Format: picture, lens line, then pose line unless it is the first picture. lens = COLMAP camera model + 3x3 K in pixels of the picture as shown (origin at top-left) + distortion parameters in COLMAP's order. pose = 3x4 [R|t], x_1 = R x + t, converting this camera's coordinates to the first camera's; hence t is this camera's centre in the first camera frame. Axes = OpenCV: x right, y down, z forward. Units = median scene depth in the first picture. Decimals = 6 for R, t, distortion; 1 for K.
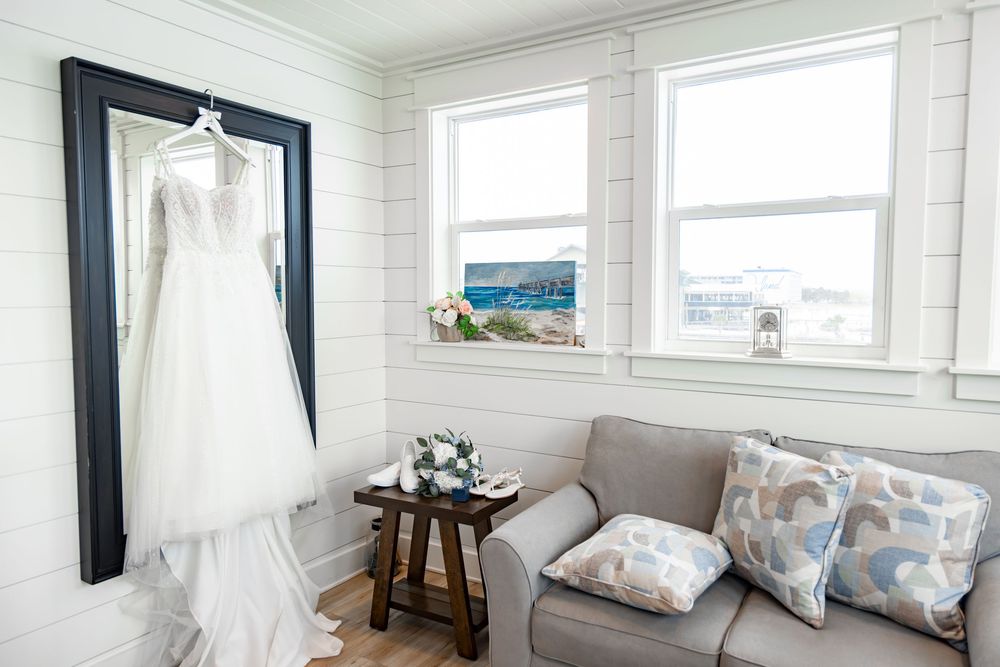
lens RADIAL K [[682.8, 0, 503.7], [0, 682.8, 334.9], [0, 0, 1]] dist [0.008737, 0.004650]
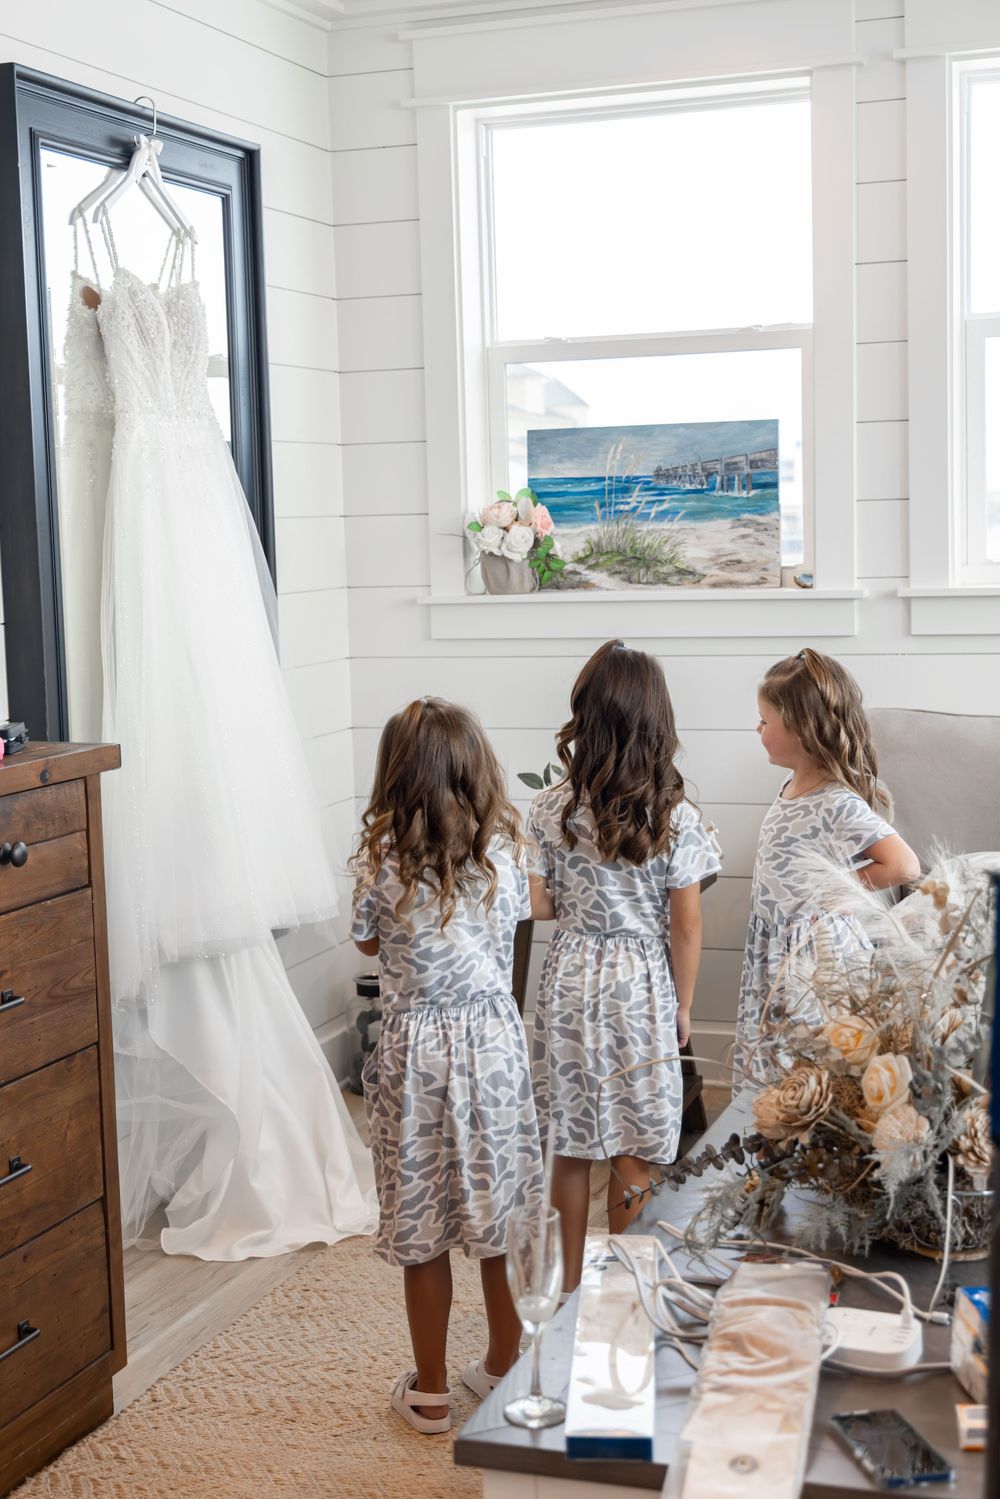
lens RADIAL K [[2226.3, 0, 501.5], [0, 2226.3, 753.4], [0, 0, 1]] dist [0.036131, 0.000000]
pose [[0.977993, -0.052123, 0.202024, -0.426411], [0.044119, 0.998060, 0.043927, 0.055489], [-0.203921, -0.034047, 0.978395, -0.563943]]
